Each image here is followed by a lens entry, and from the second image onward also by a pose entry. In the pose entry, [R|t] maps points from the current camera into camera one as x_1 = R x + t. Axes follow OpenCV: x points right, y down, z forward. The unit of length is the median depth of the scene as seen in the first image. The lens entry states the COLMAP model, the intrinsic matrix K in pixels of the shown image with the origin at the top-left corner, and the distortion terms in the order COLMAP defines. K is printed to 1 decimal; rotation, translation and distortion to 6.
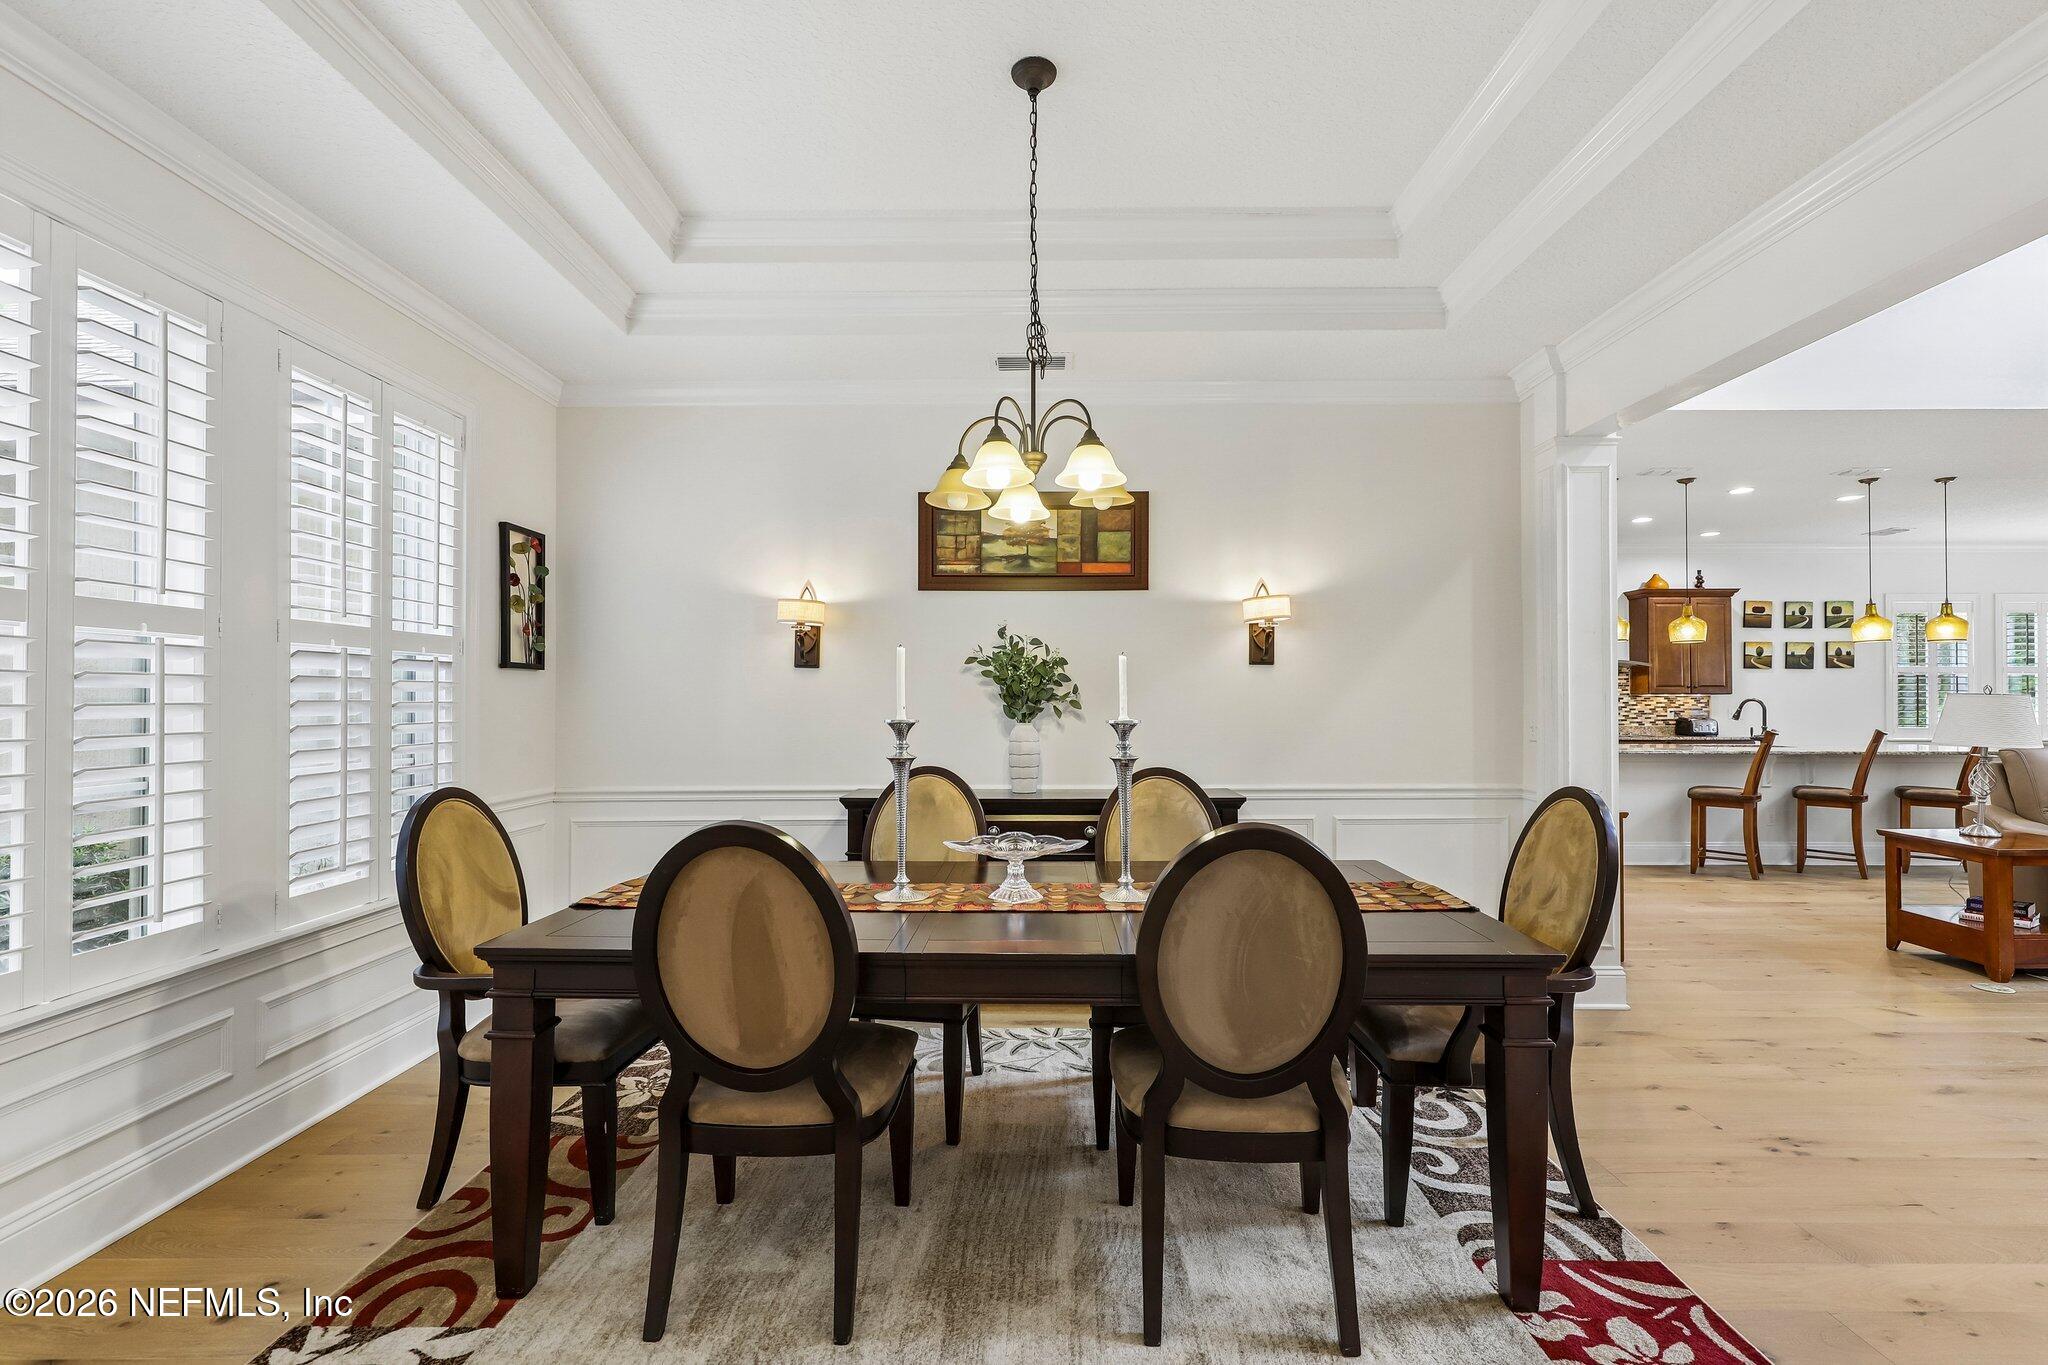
lens RADIAL K [[919.0, 0, 1026.7], [0, 919.0, 690.0], [0, 0, 1]] dist [0.001606, -0.000650]
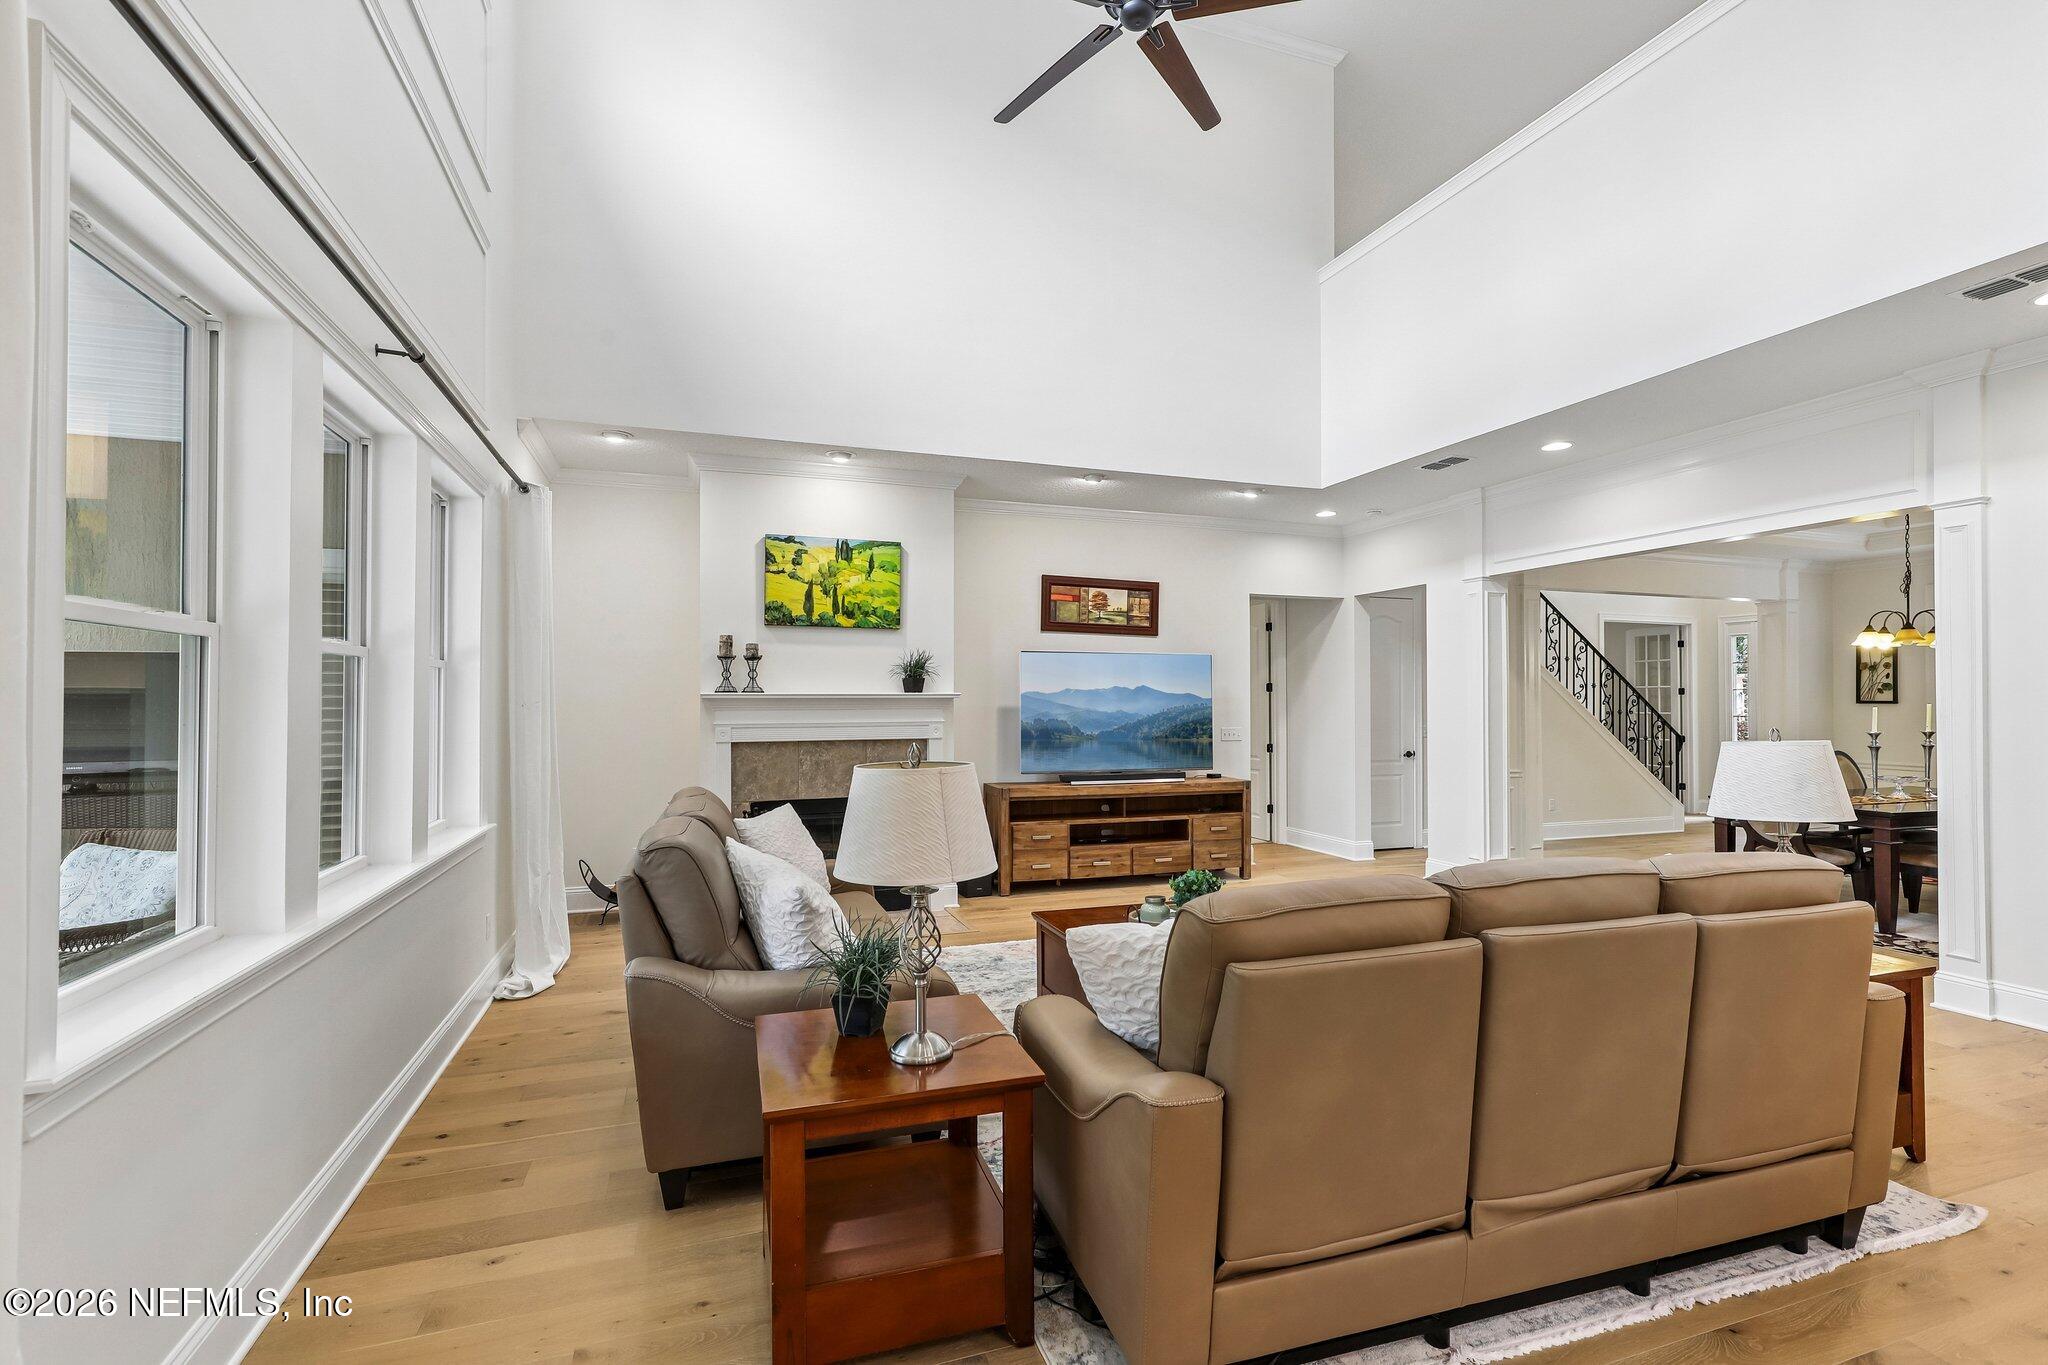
lens RADIAL K [[919.0, 0, 1023.4], [0, 919.0, 692.0], [0, 0, 1]] dist [0.001606, -0.000650]
pose [[-0.941441, -0.001250, -0.337174, 1.897883], [0.006161, 0.999762, -0.020909, -0.024722], [0.337120, -0.021762, -0.941210, 1.533988]]
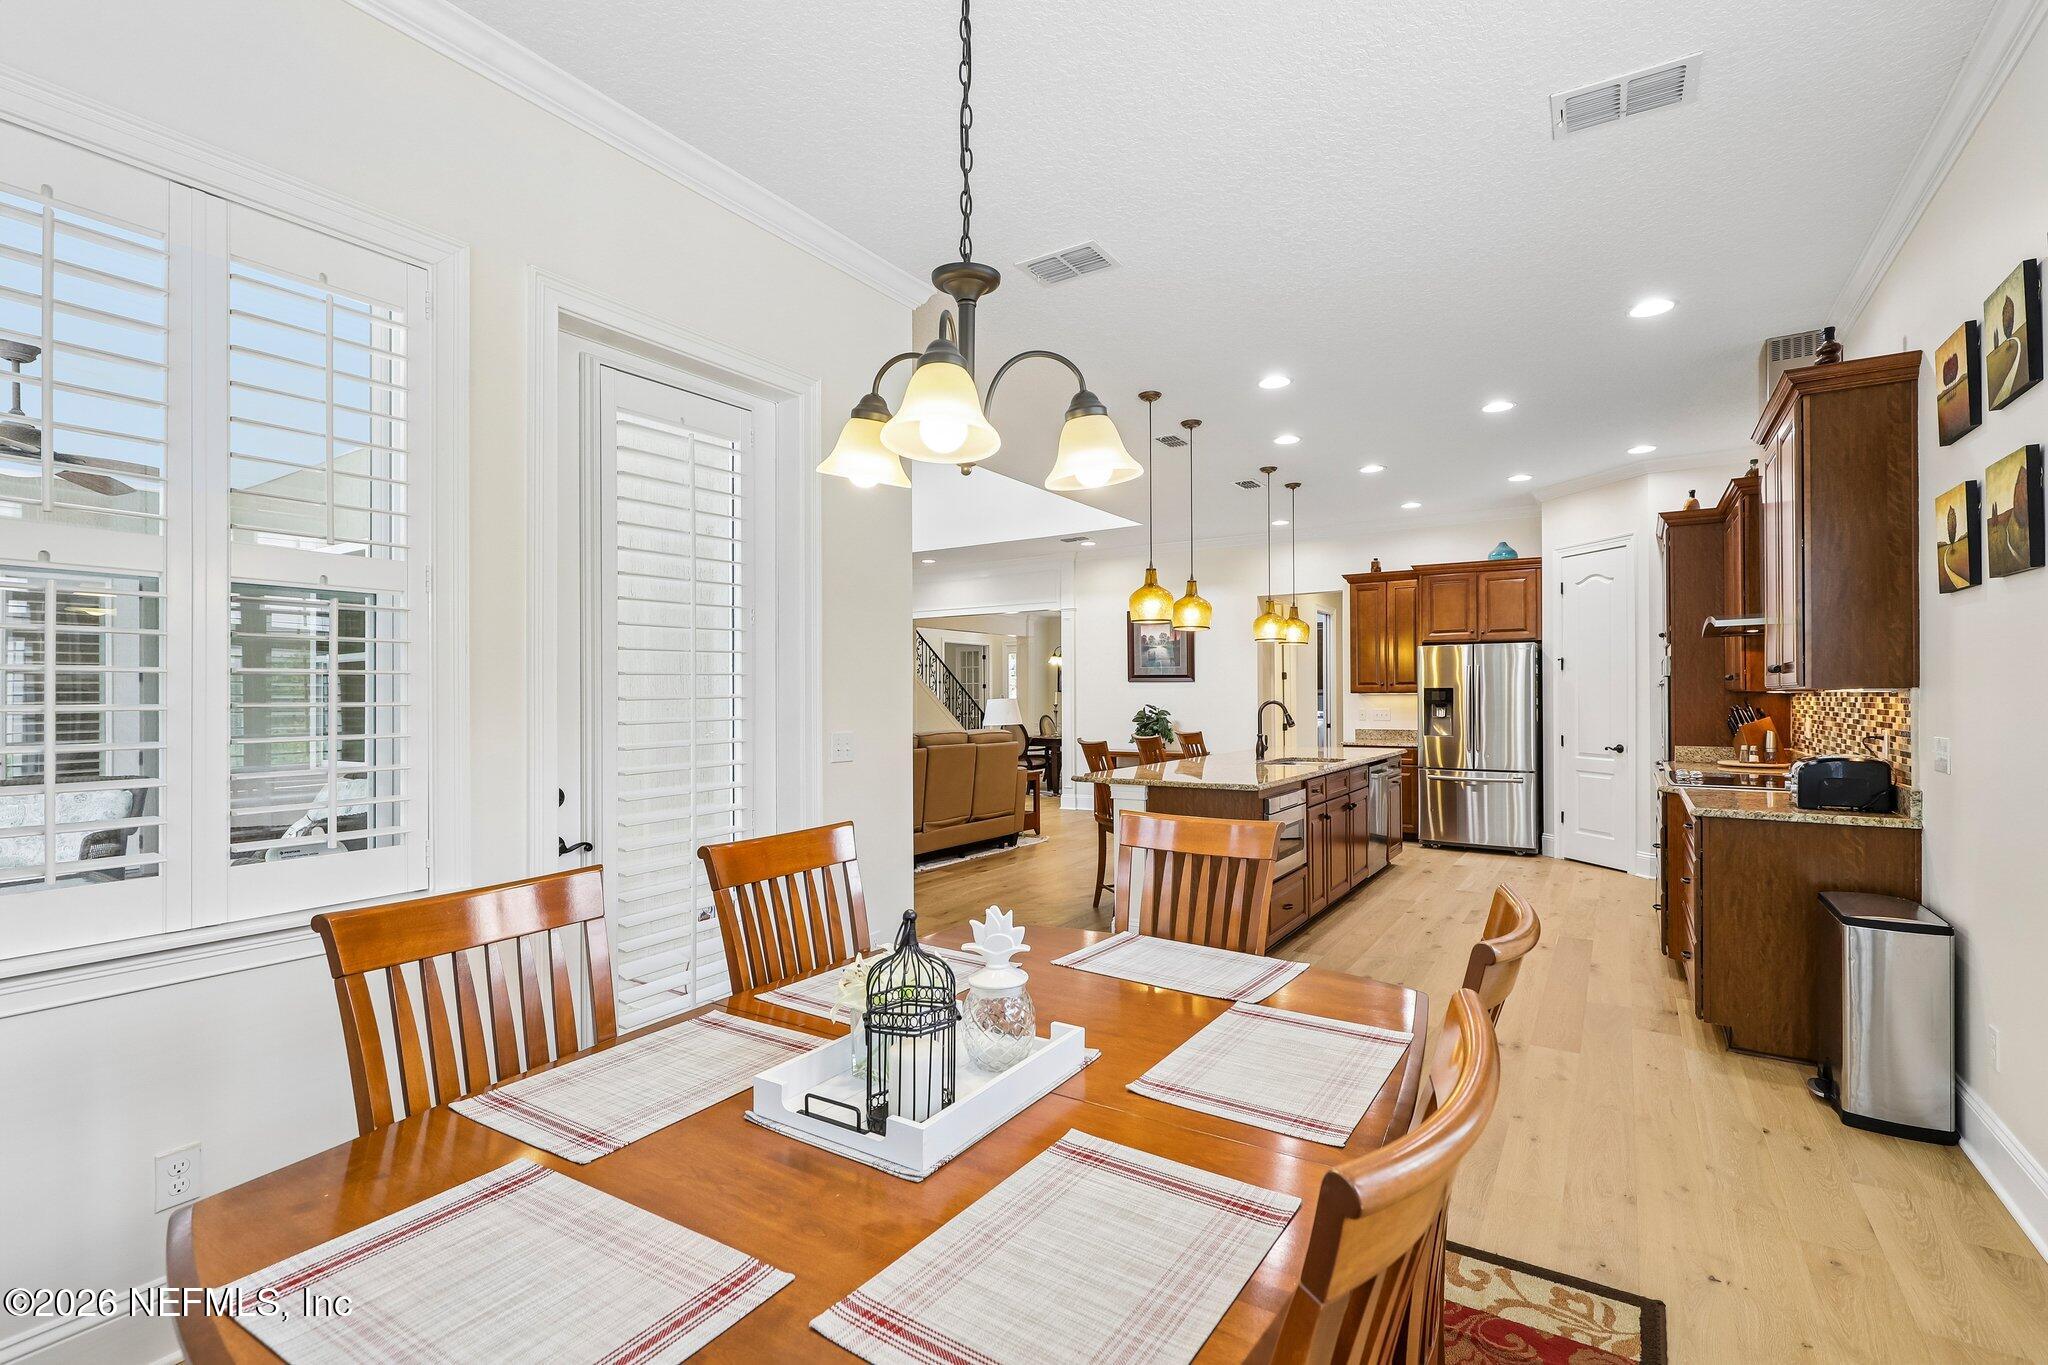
lens RADIAL K [[919.0, 0, 1035.2], [0, 919.0, 691.1], [0, 0, 1]] dist [0.001606, -0.000650]
pose [[-0.529537, -0.003189, -0.848281, 2.821261], [0.014752, 0.999807, -0.012968, 0.014164], [0.848158, -0.019381, -0.529388, 2.215457]]
